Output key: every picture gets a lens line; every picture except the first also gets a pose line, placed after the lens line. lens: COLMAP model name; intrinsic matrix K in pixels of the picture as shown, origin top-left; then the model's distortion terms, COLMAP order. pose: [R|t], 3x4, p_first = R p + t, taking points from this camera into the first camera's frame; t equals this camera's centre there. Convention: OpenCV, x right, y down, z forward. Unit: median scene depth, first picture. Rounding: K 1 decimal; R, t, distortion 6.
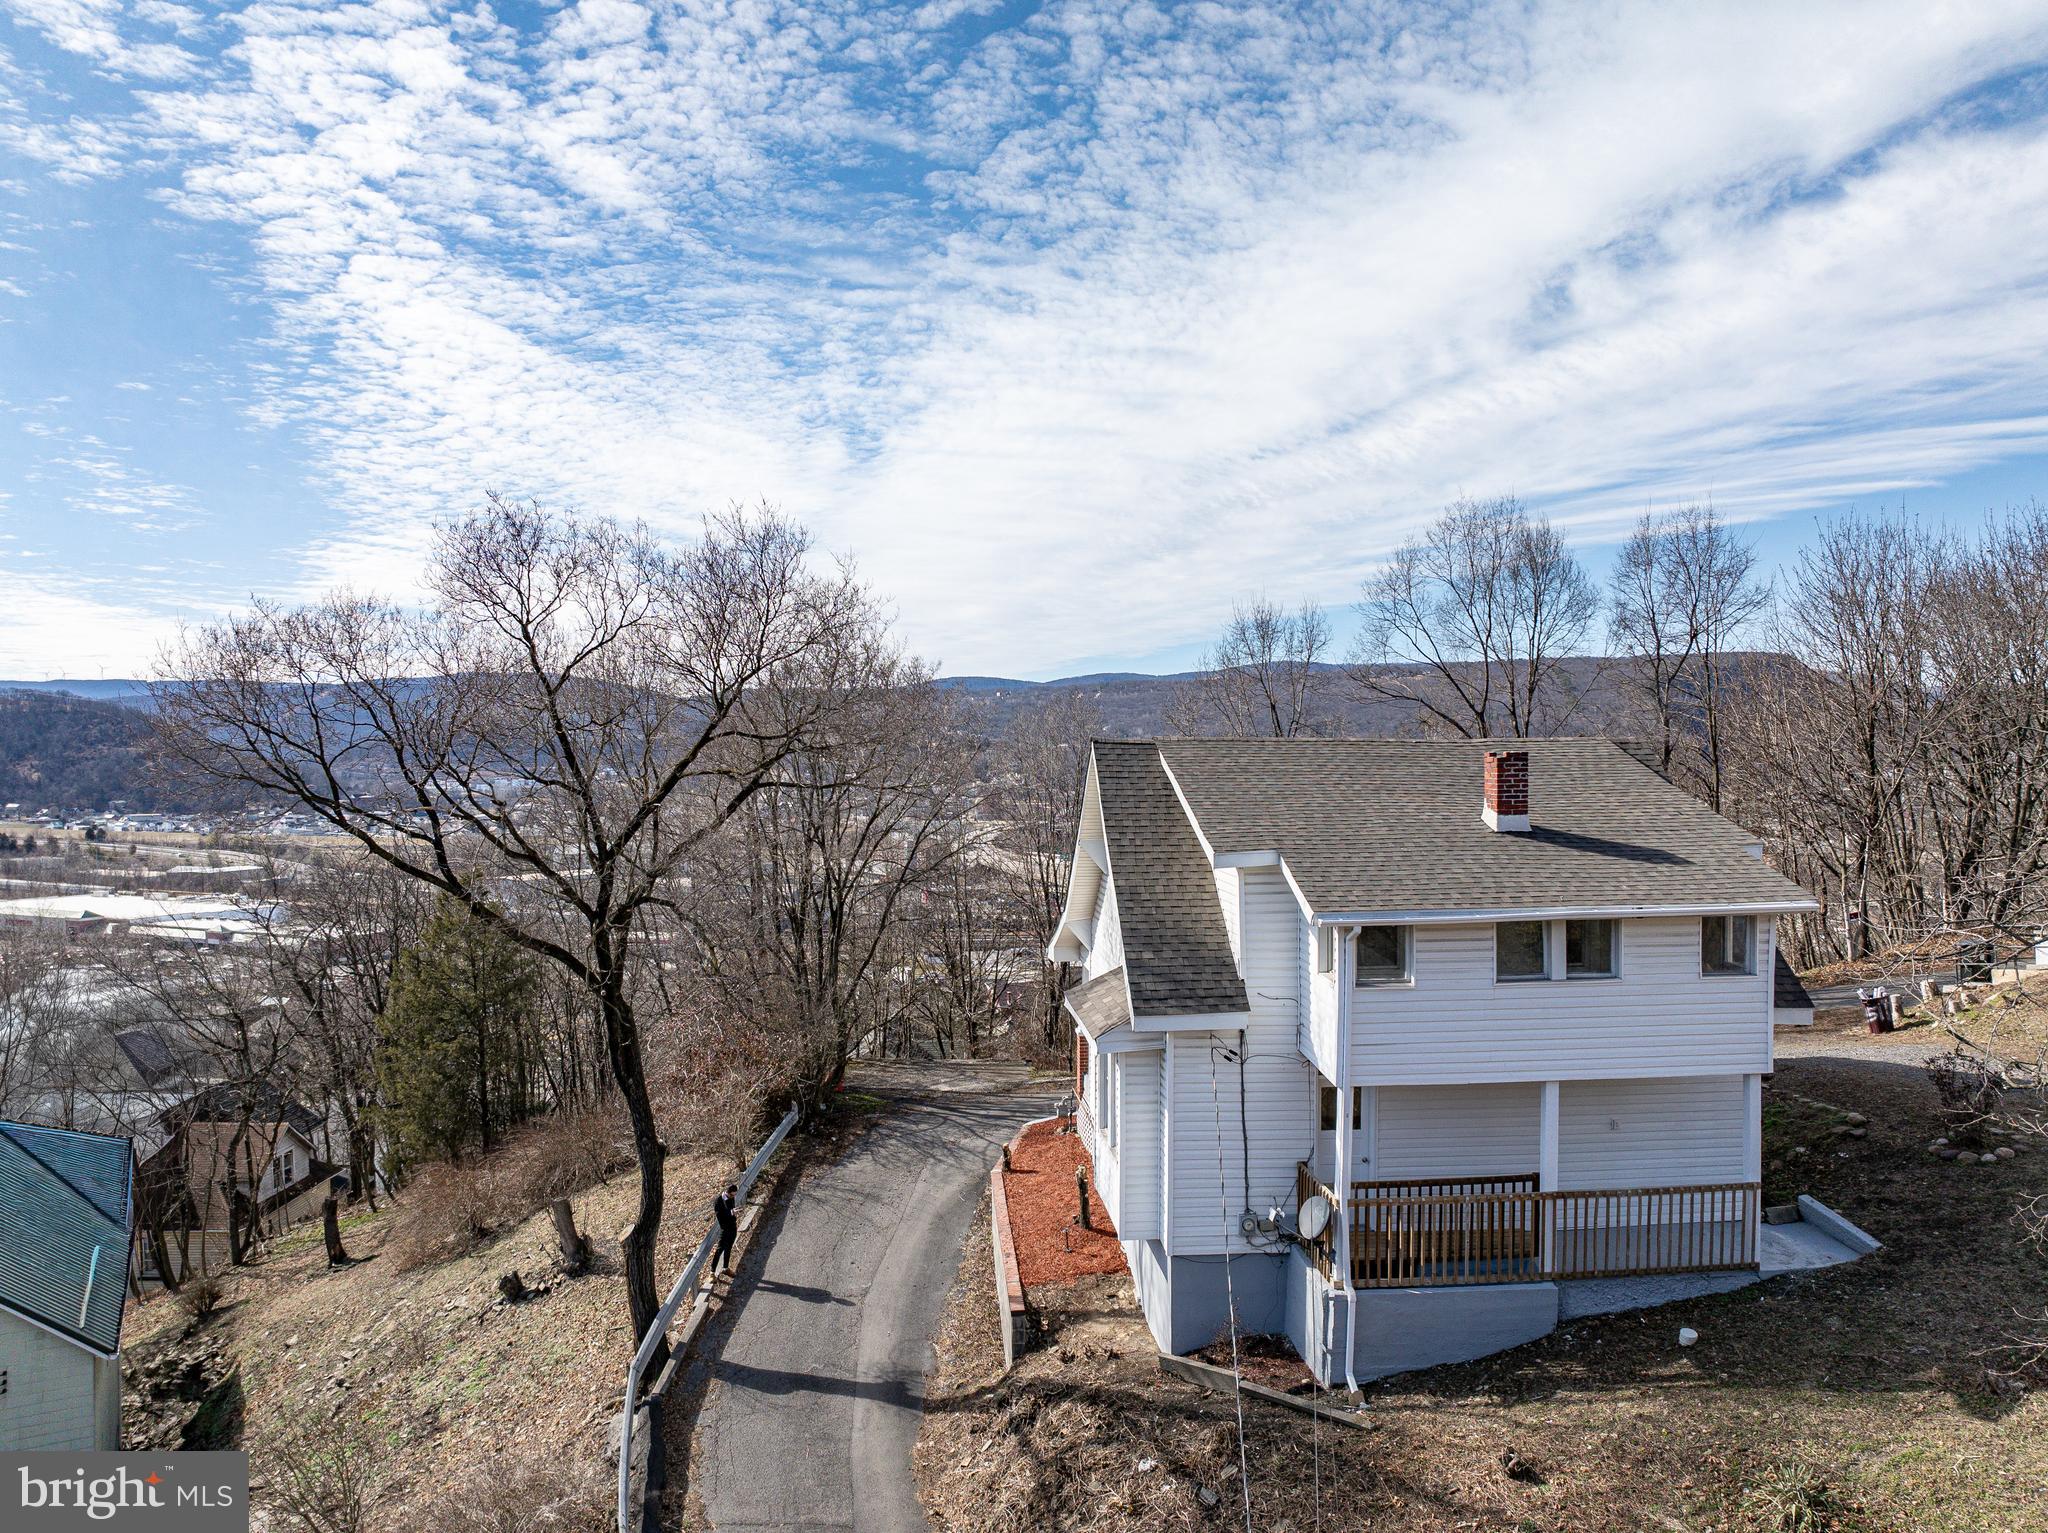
lens RADIAL K [[1506.2, 0, 1024.0], [0, 1506.2, 766.5], [0, 0, 1]] dist [-0.087960, 0.072464]
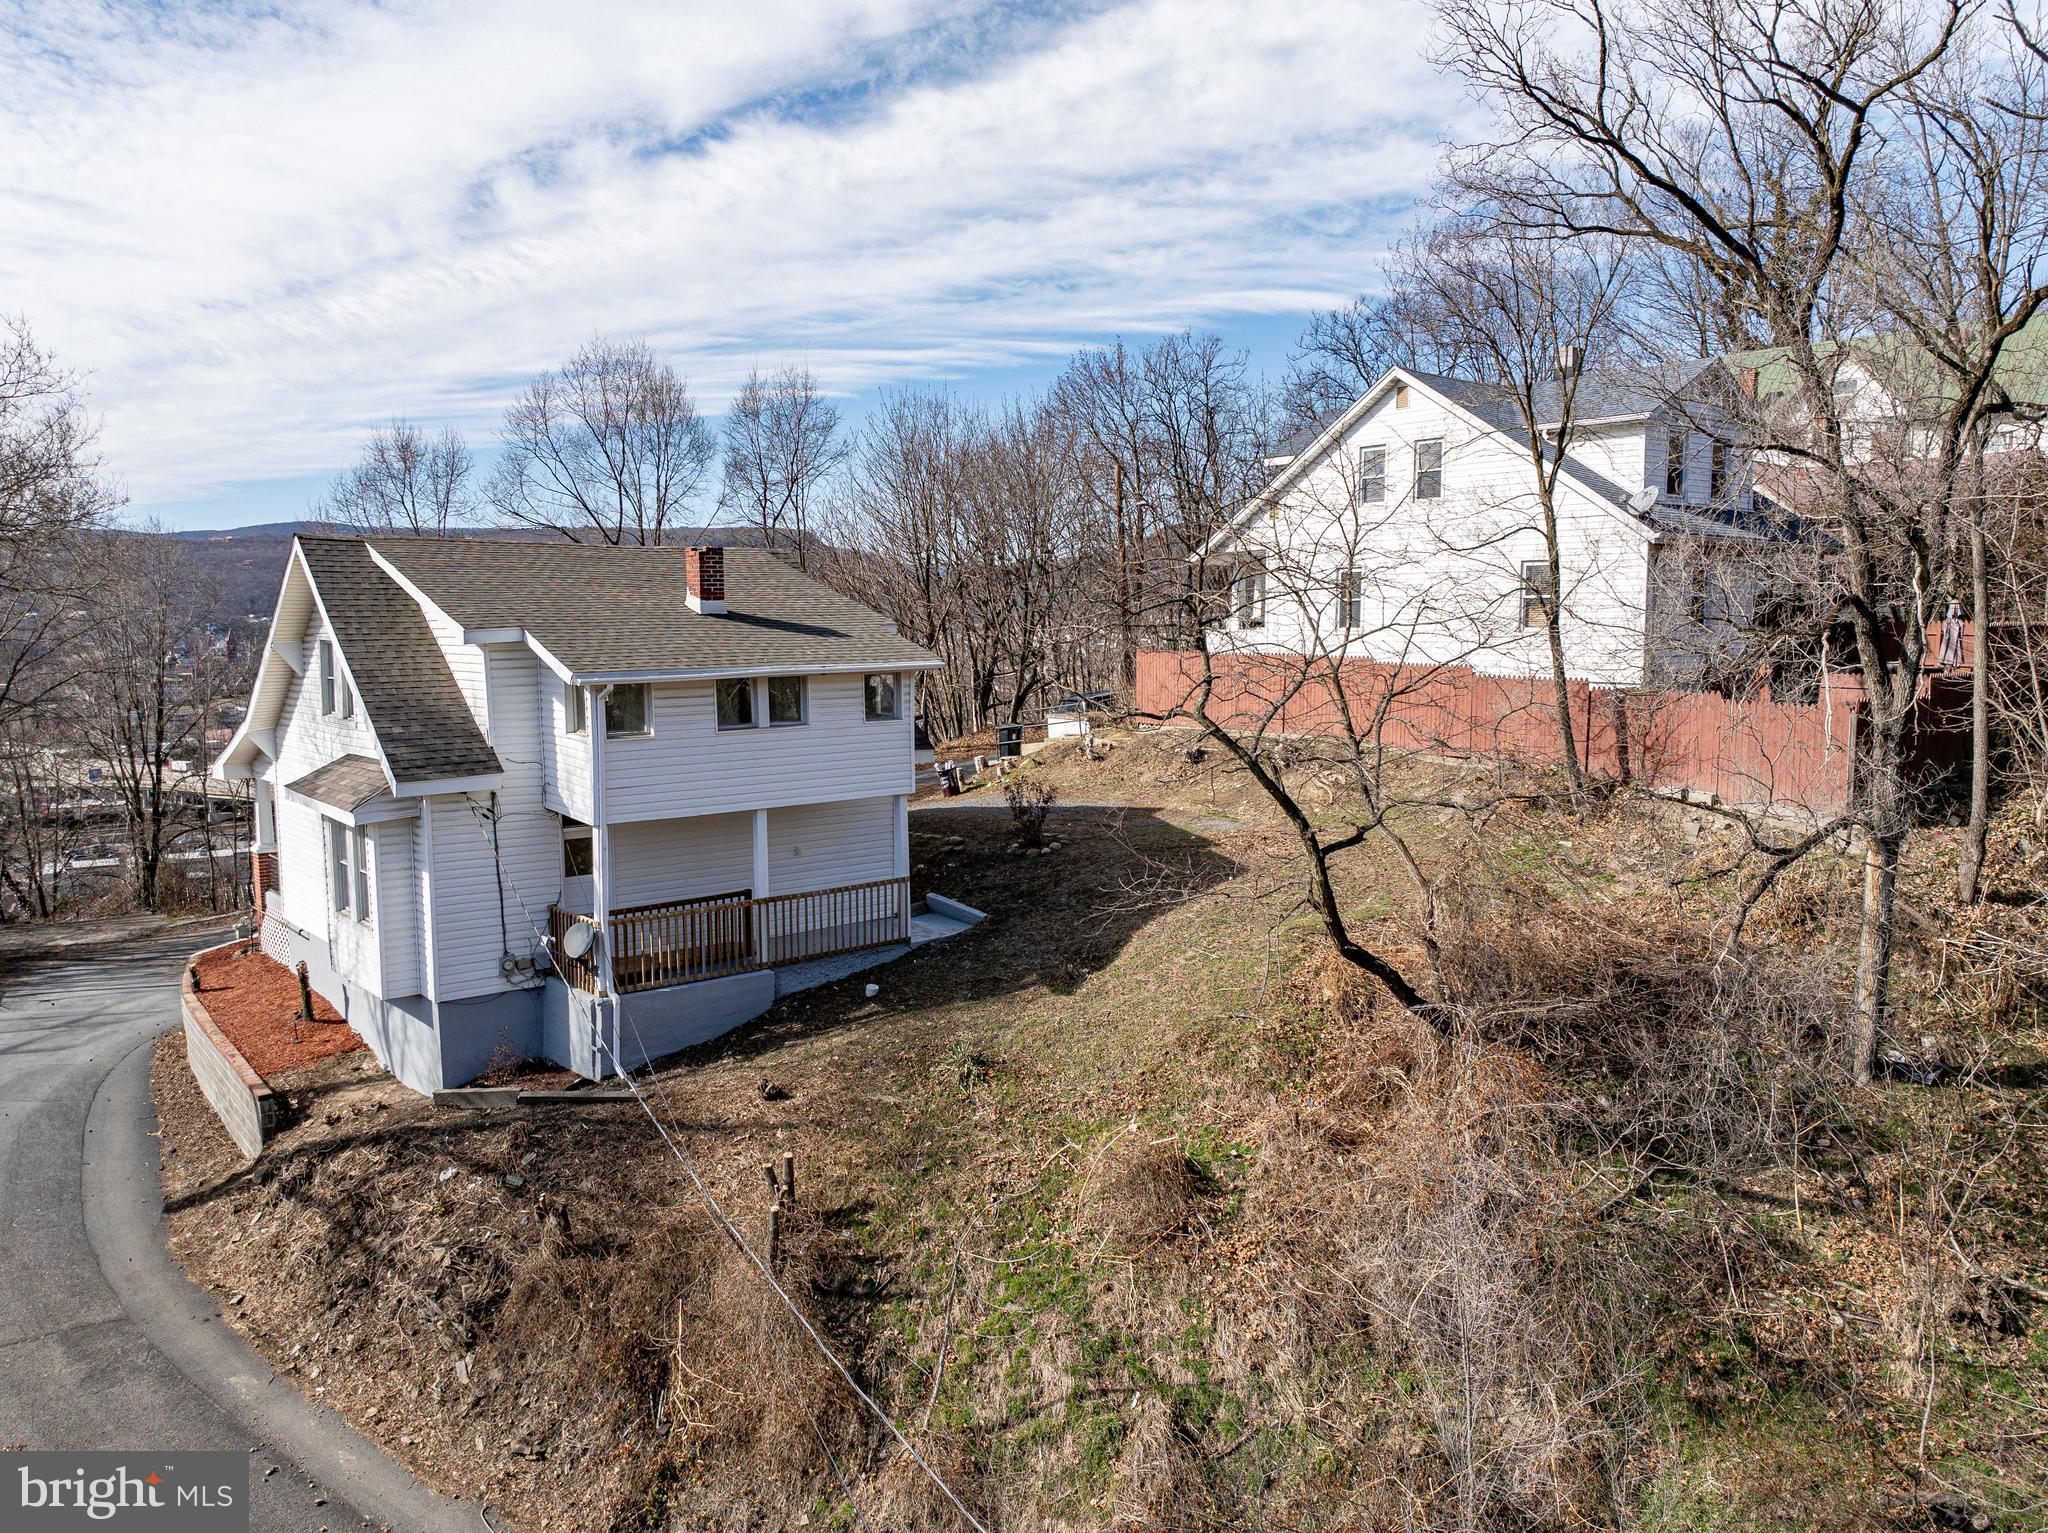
lens RADIAL K [[1430.1, 0, 1024.0], [0, 1430.1, 766.5], [0, 0, 1]] dist [0.011348, -0.000098]
pose [[0.821398, -0.071735, 0.565826, -0.136130], [0.014342, 0.994343, 0.105242, 0.050952], [-0.570175, -0.078331, 0.817781, -0.101275]]
